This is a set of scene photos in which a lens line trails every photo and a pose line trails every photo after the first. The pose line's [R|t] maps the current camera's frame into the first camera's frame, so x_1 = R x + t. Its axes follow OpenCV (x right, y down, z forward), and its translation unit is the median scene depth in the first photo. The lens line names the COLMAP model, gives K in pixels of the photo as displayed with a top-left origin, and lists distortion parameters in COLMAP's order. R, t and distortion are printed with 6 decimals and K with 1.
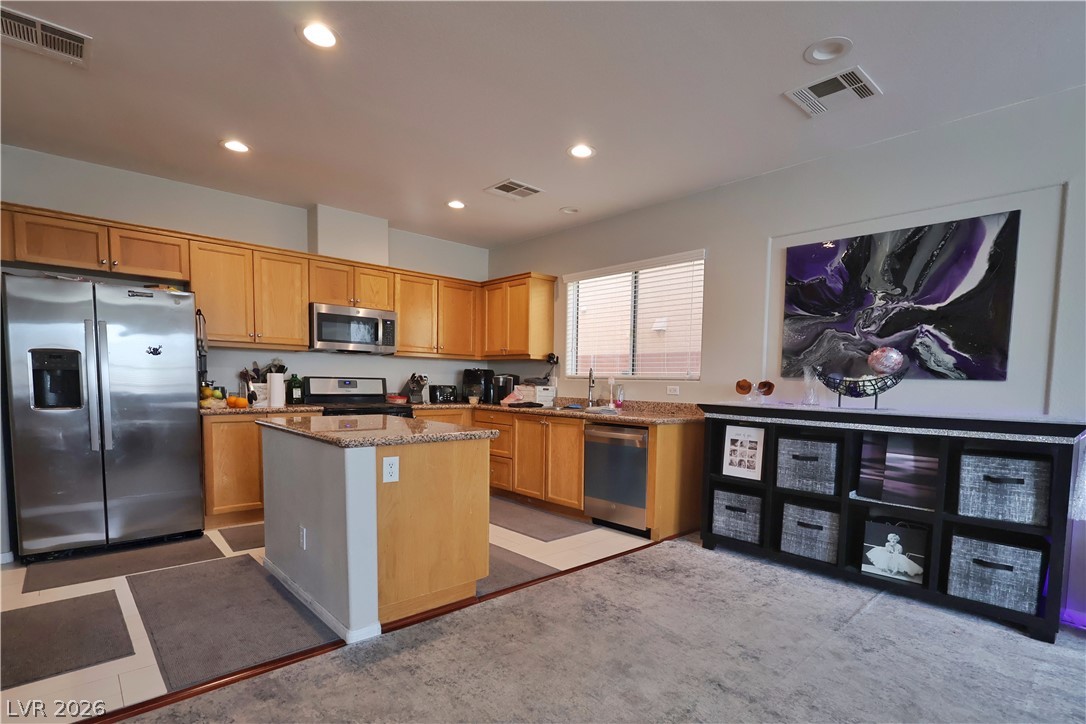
lens RADIAL K [[537.0, 0, 562.9], [0, 537.0, 419.8], [0, 0, 1]] dist [-0.000133, -0.000005]
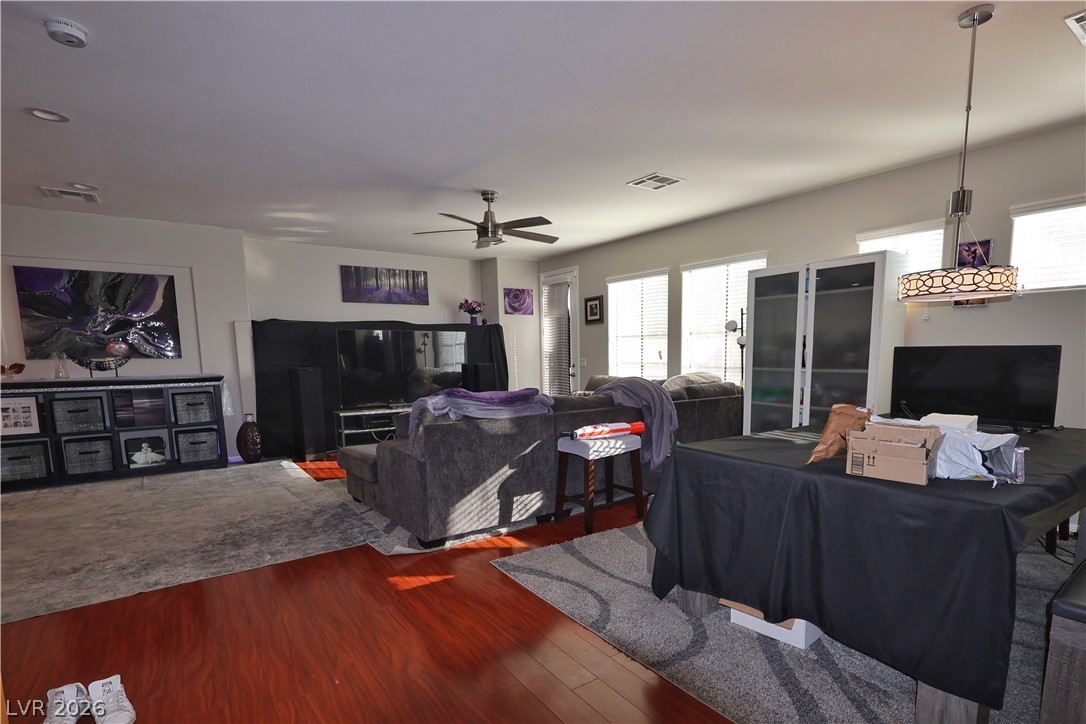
lens RADIAL K [[537.0, 0, 562.9], [0, 537.0, 419.8], [0, 0, 1]] dist [-0.000133, -0.000005]
pose [[0.121890, -0.148475, 0.981376, -0.949920], [0.088575, 0.986430, 0.138239, 0.004240], [-0.988583, 0.070076, 0.133387, -0.634983]]
